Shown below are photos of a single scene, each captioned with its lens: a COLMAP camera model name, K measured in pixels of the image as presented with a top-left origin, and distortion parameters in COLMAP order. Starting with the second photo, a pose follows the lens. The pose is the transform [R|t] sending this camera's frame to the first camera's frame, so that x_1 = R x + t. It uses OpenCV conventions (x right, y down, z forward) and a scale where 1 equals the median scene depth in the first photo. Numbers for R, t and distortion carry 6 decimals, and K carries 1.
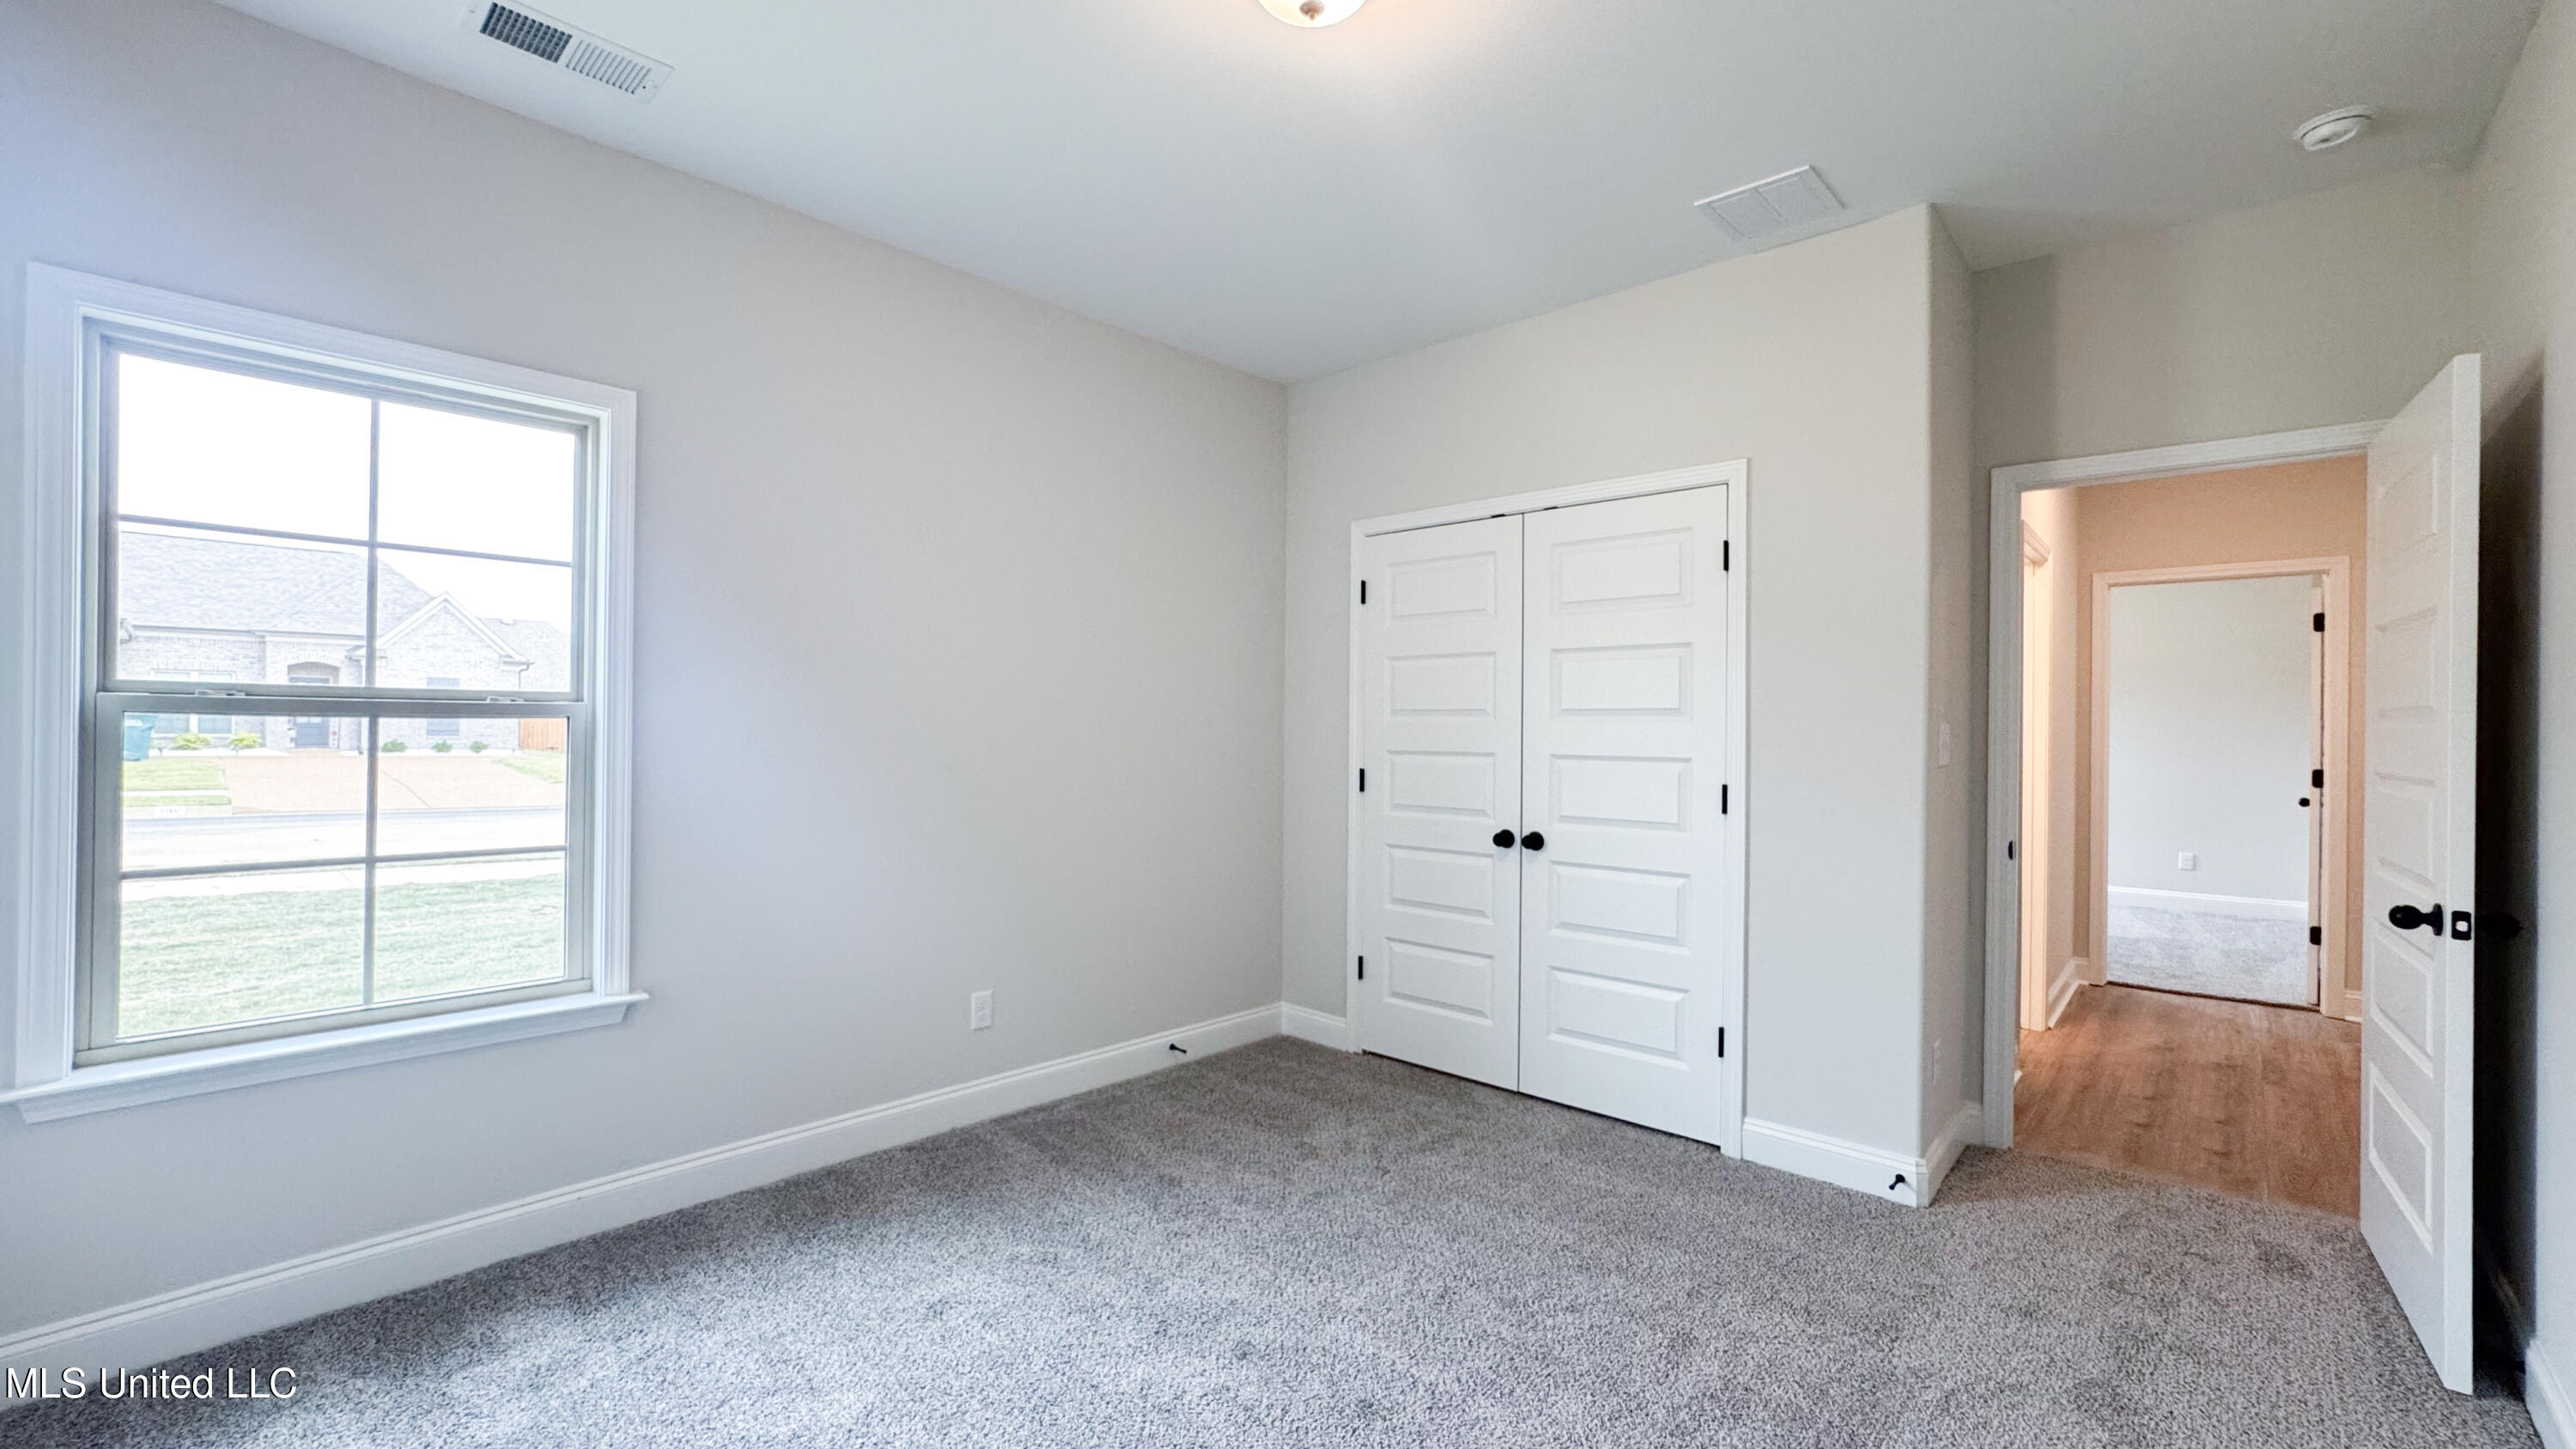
lens RADIAL K [[1030.3, 0, 1288.0], [0, 1030.3, 724.5], [0, 0, 1]] dist [-0.051136, 0.021957]
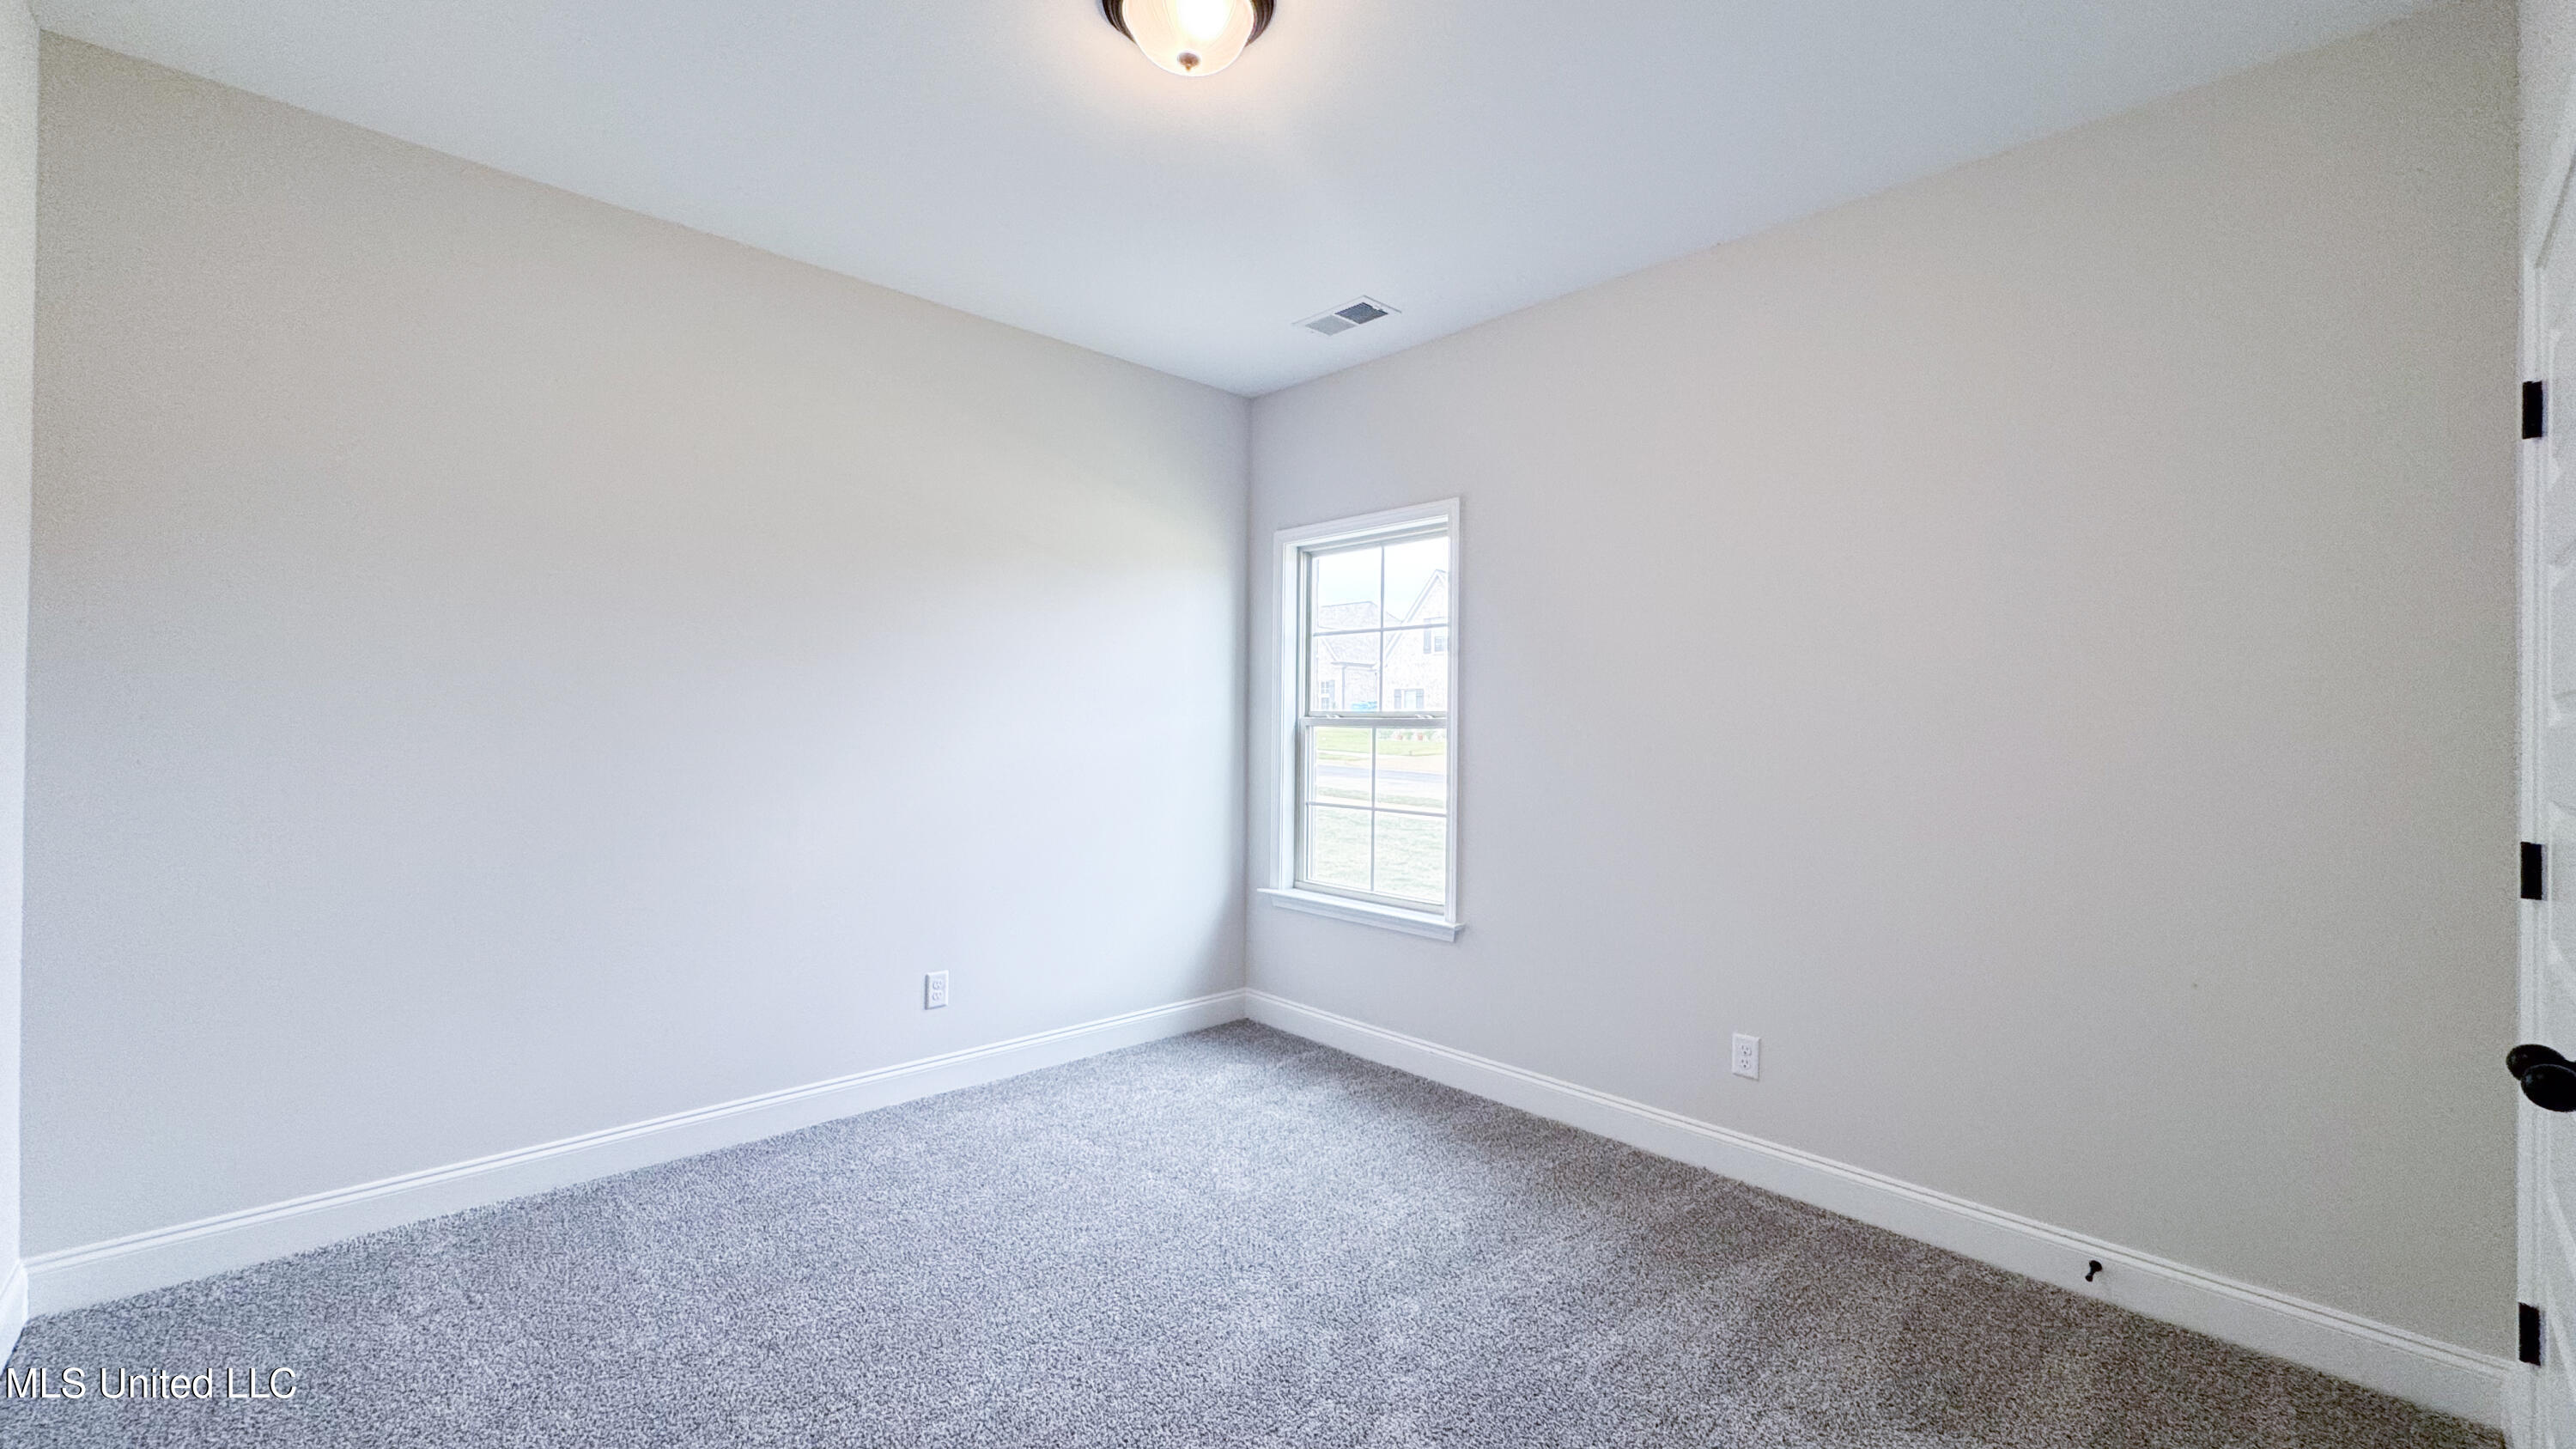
lens RADIAL K [[1031.0, 0, 1282.3], [0, 1031.0, 719.9], [0, 0, 1]] dist [-0.000909, -0.000178]
pose [[-0.054763, -0.015952, -0.998372, 0.973371], [-0.010595, 0.999825, -0.015394, 0.008164], [0.998443, 0.009735, -0.054922, 1.007219]]
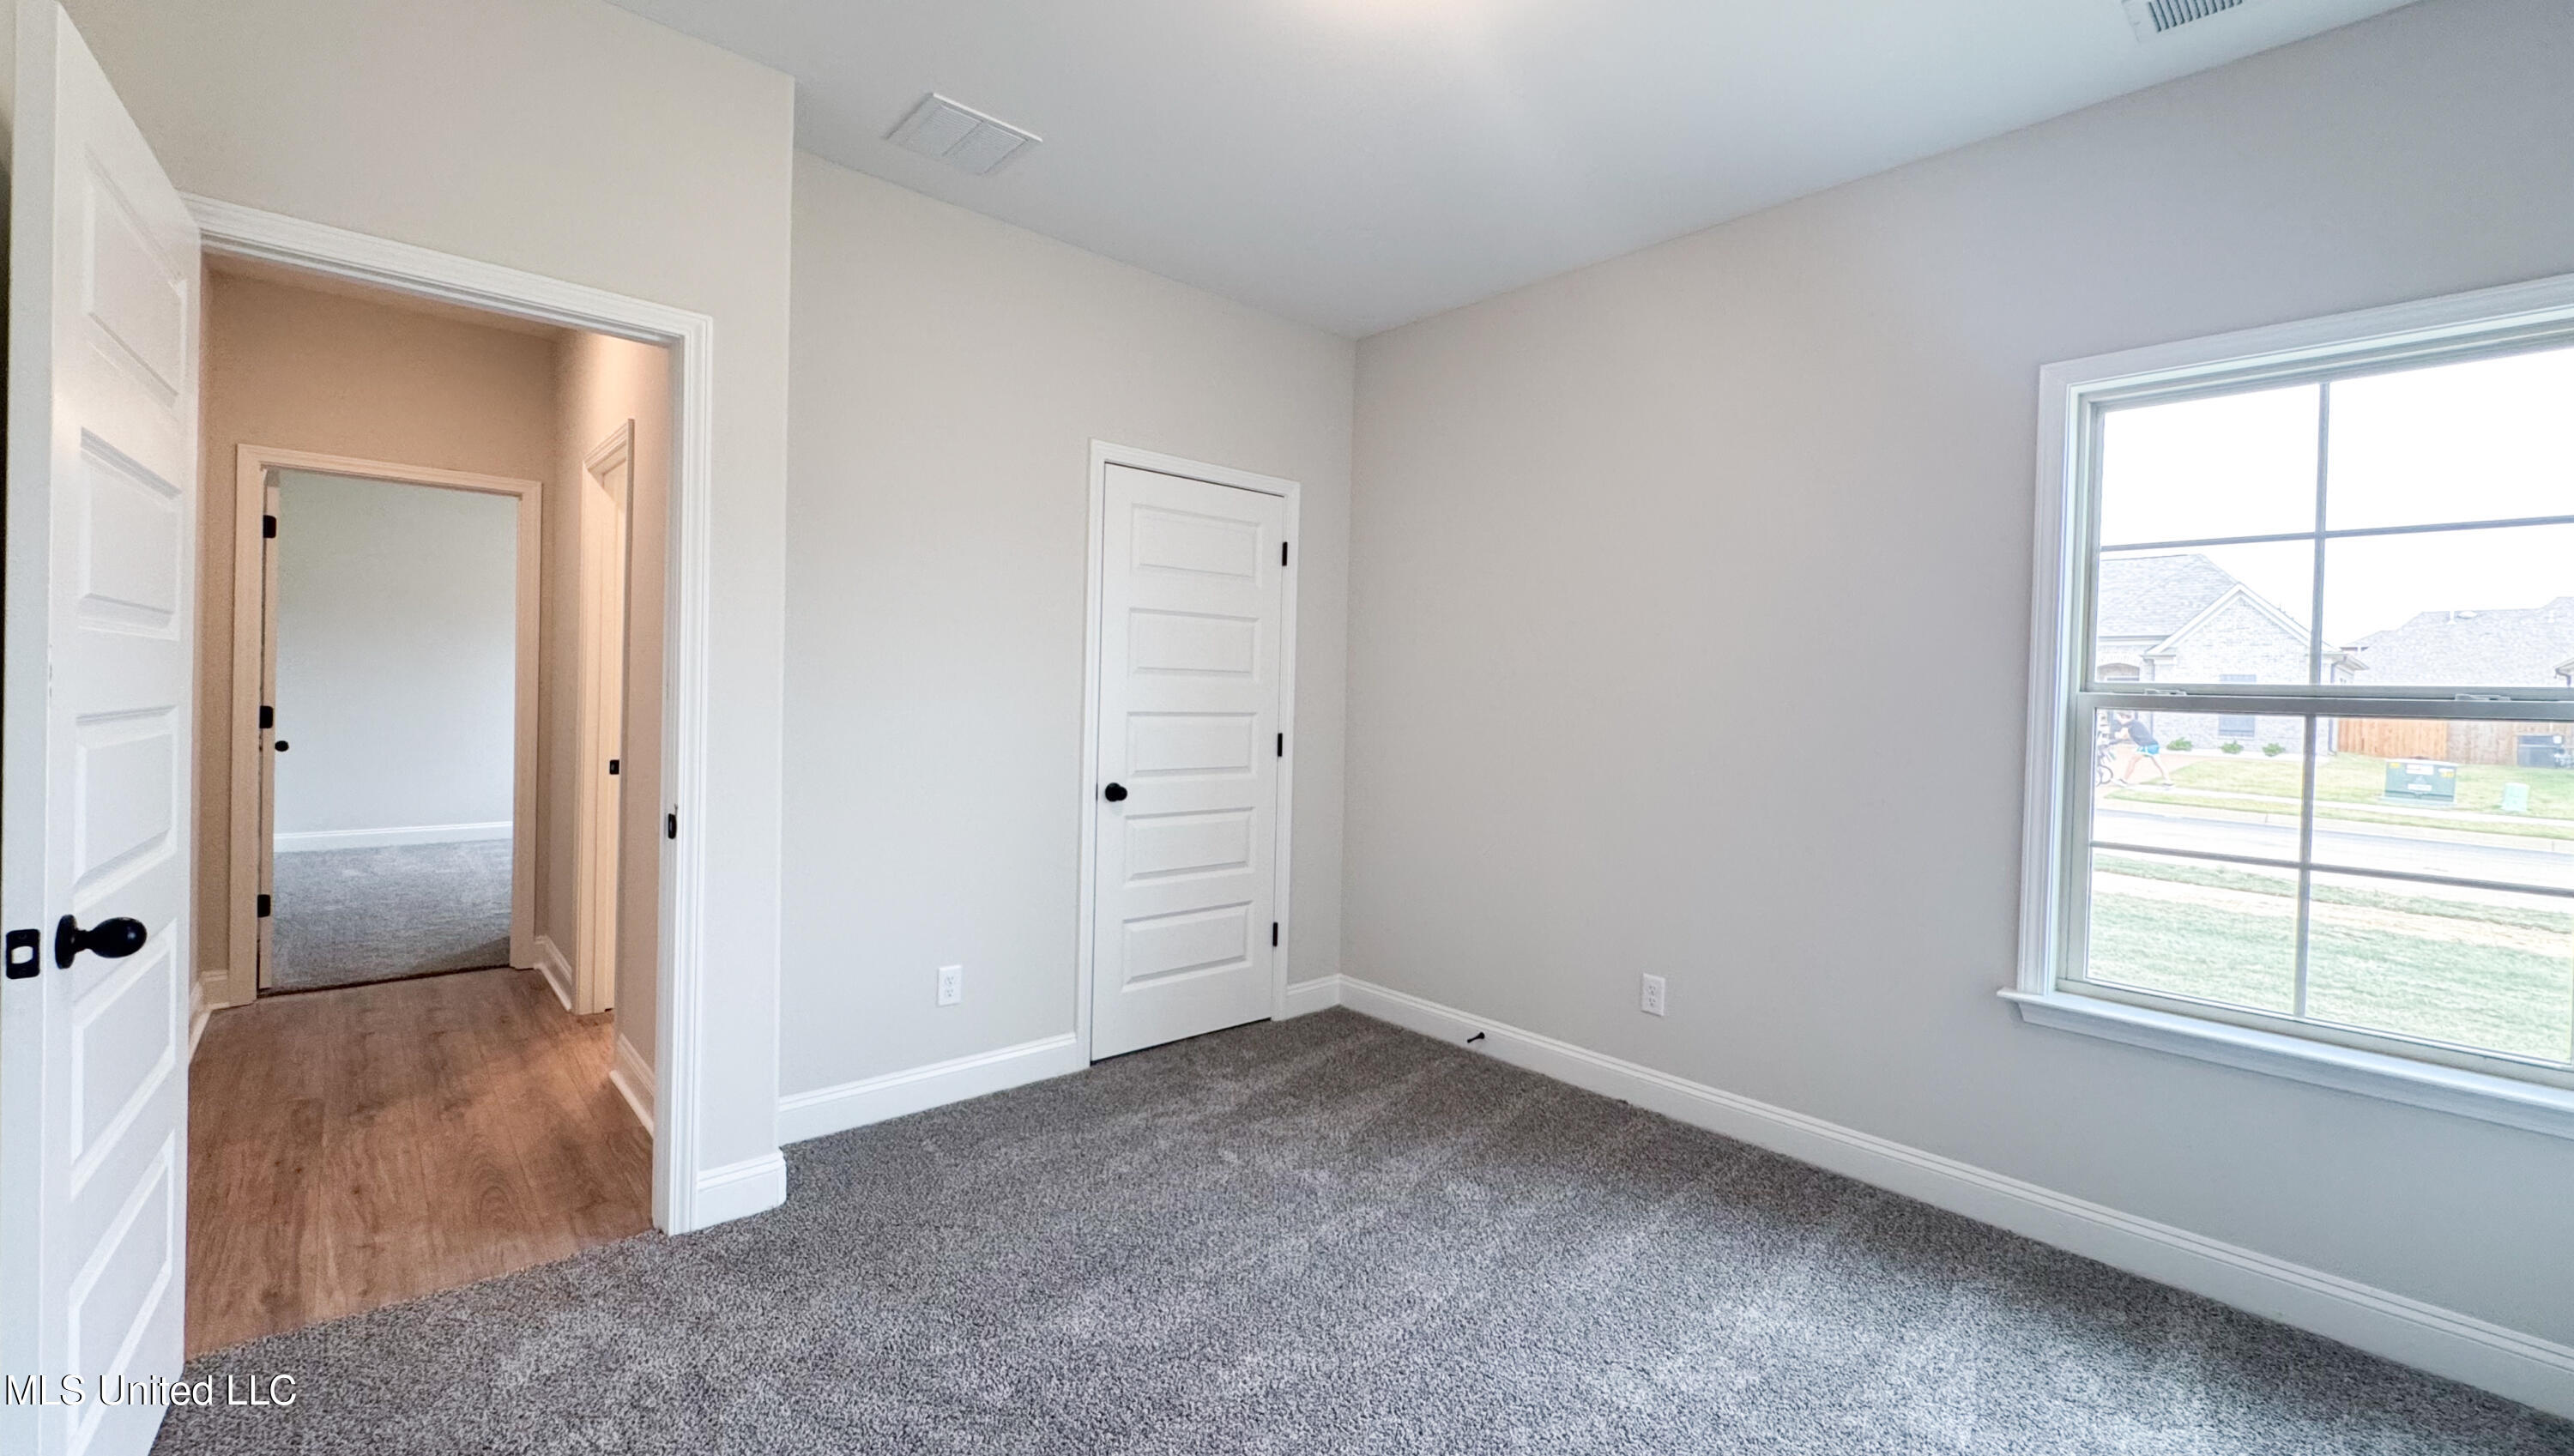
lens RADIAL K [[993.1, 0, 1295.0], [0, 993.1, 705.1], [0, 0, 1]] dist [0.000474, -0.000125]
pose [[-0.045908, 0.001972, -0.998944, 0.080143], [-0.023175, 0.999727, 0.003038, 0.000652], [0.998677, 0.023290, -0.045850, 0.083491]]
